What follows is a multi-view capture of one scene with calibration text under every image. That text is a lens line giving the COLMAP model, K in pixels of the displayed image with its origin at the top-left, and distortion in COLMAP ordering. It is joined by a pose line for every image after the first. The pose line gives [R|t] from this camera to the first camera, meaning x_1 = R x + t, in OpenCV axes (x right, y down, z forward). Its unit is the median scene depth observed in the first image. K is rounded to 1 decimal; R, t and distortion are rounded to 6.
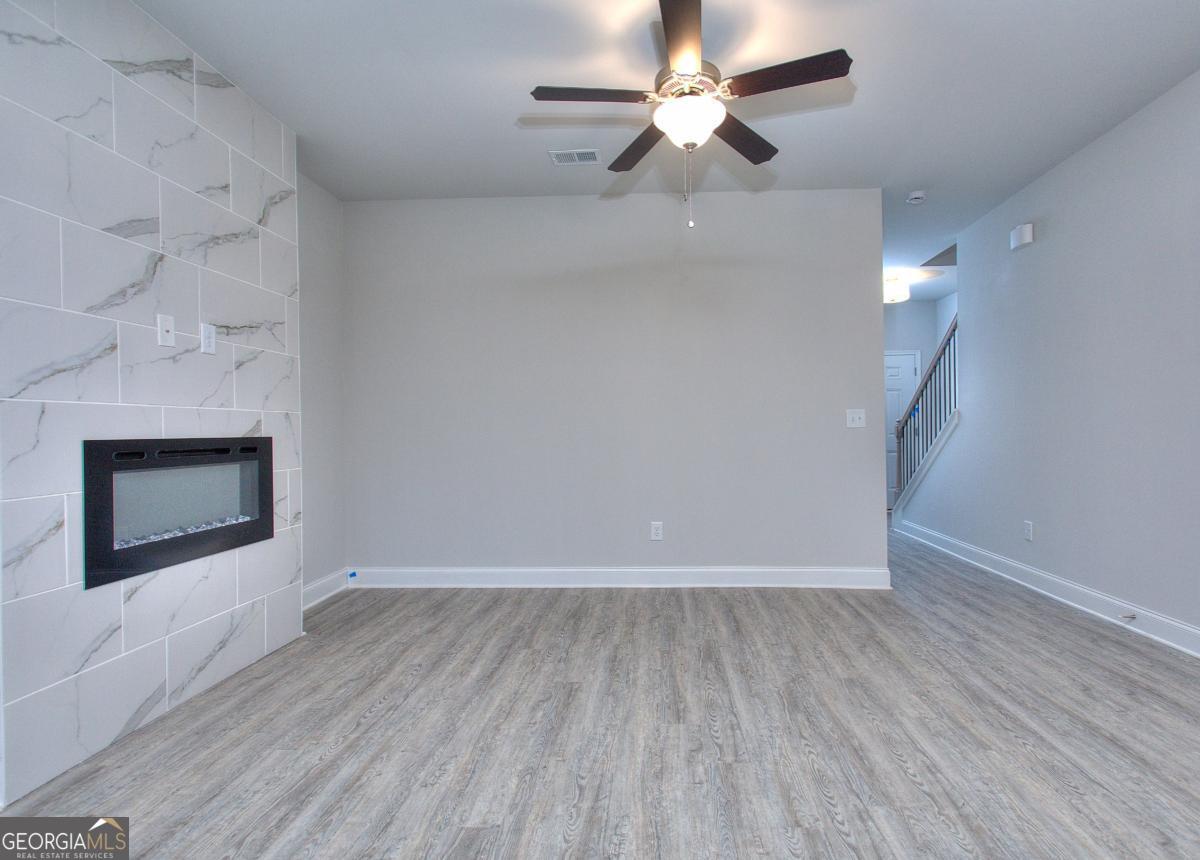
lens RADIAL K [[616.7, 0, 617.2], [0, 616.7, 428.6], [0, 0, 1]] dist [0.005591, 0.002466]
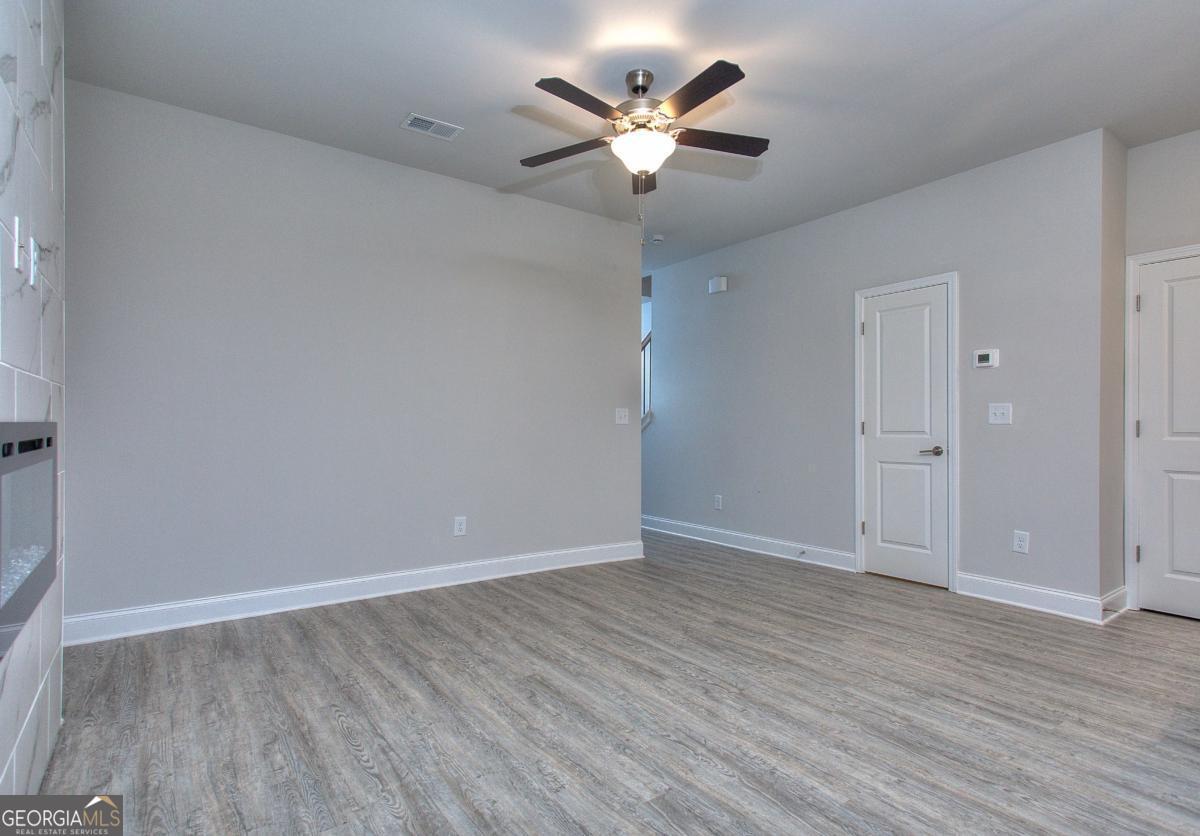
lens RADIAL K [[627.9, 0, 600.0], [0, 627.9, 418.0], [0, 0, 1]] dist [0.005635, 0.003006]
pose [[0.777039, 0.024591, 0.628972, -0.613383], [-0.017753, 0.999695, -0.017153, 0.013320], [-0.629202, 0.002163, 0.777239, 0.142051]]
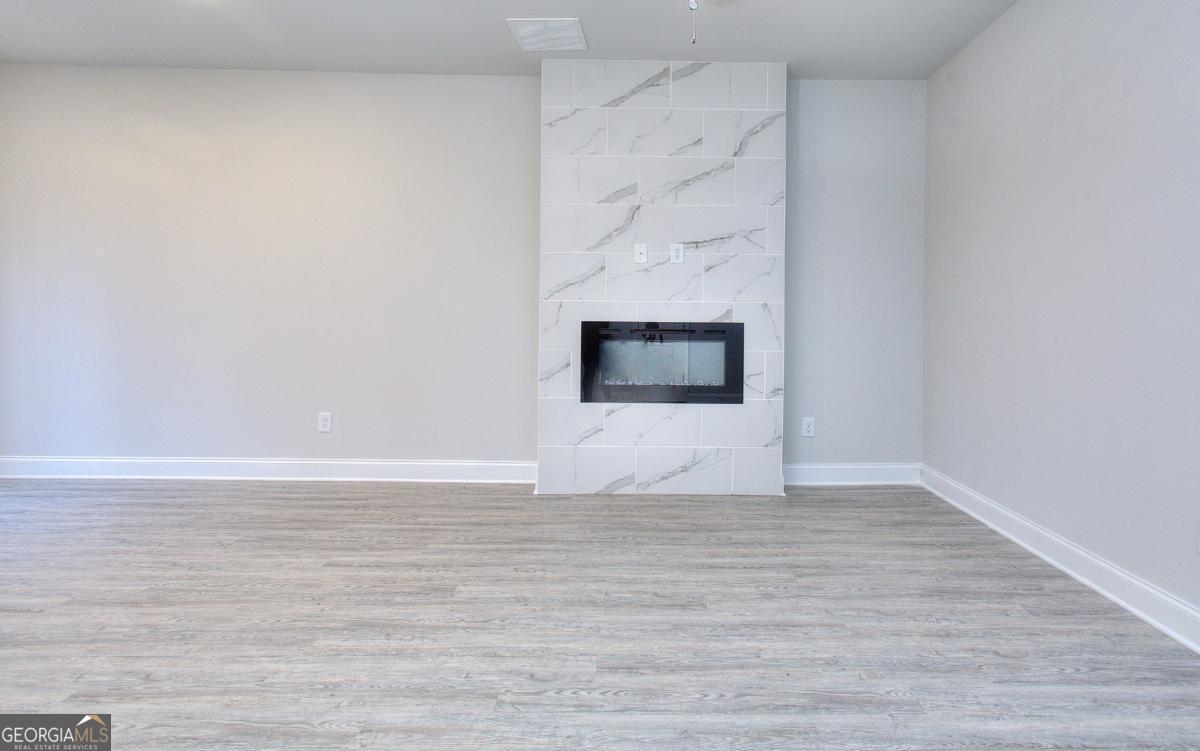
lens RADIAL K [[632.3, 0, 669.7], [0, 632.3, 315.0], [0, 0, 1]] dist [0.003953, 0.000899]
pose [[0.092090, 0.004199, -0.995742, 0.802549], [-0.009100, 0.999953, 0.003375, -0.006165], [0.995709, 0.008751, 0.092124, 0.842263]]
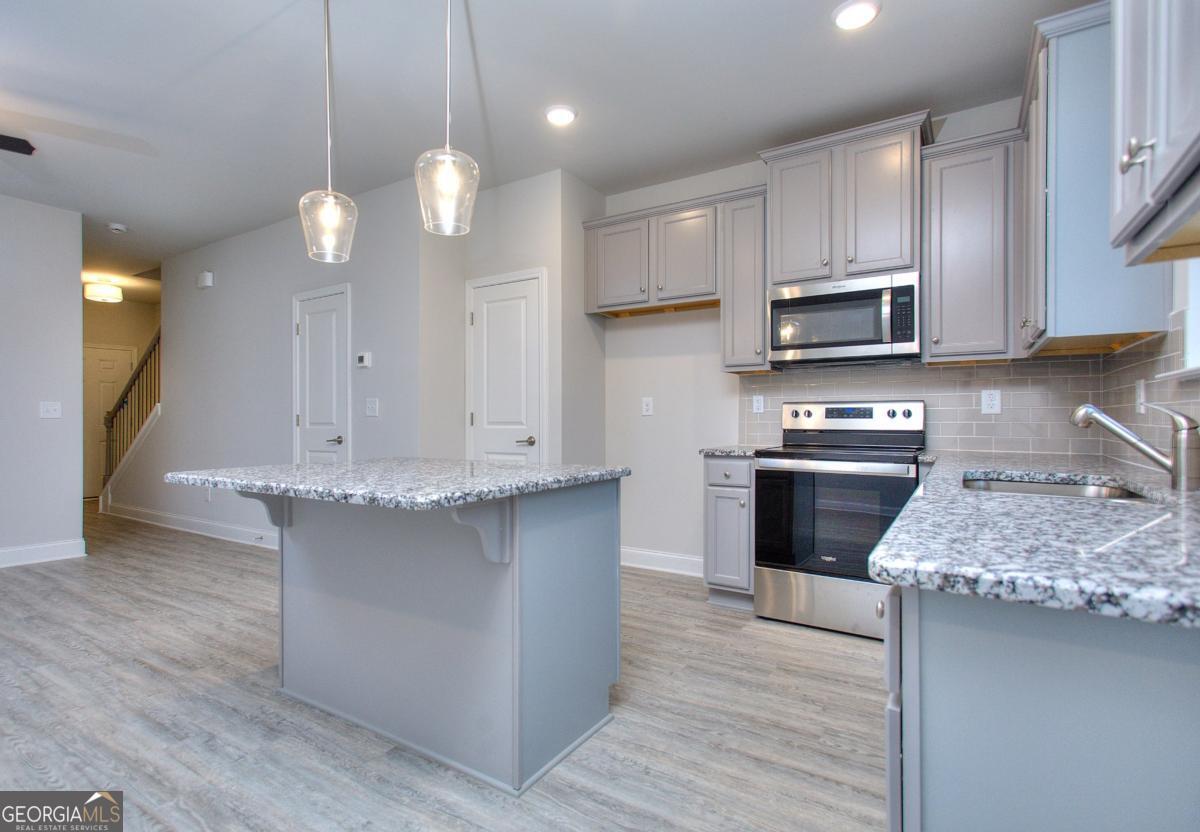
lens RADIAL K [[605.3, 0, 578.1], [0, 605.3, 417.5], [0, 0, 1]] dist [0.004115, 0.000586]
pose [[0.492477, 0.018476, 0.870129, -0.150951], [-0.011897, 0.999824, -0.014496, 0.006458], [-0.870244, -0.003213, 0.492610, -0.557605]]
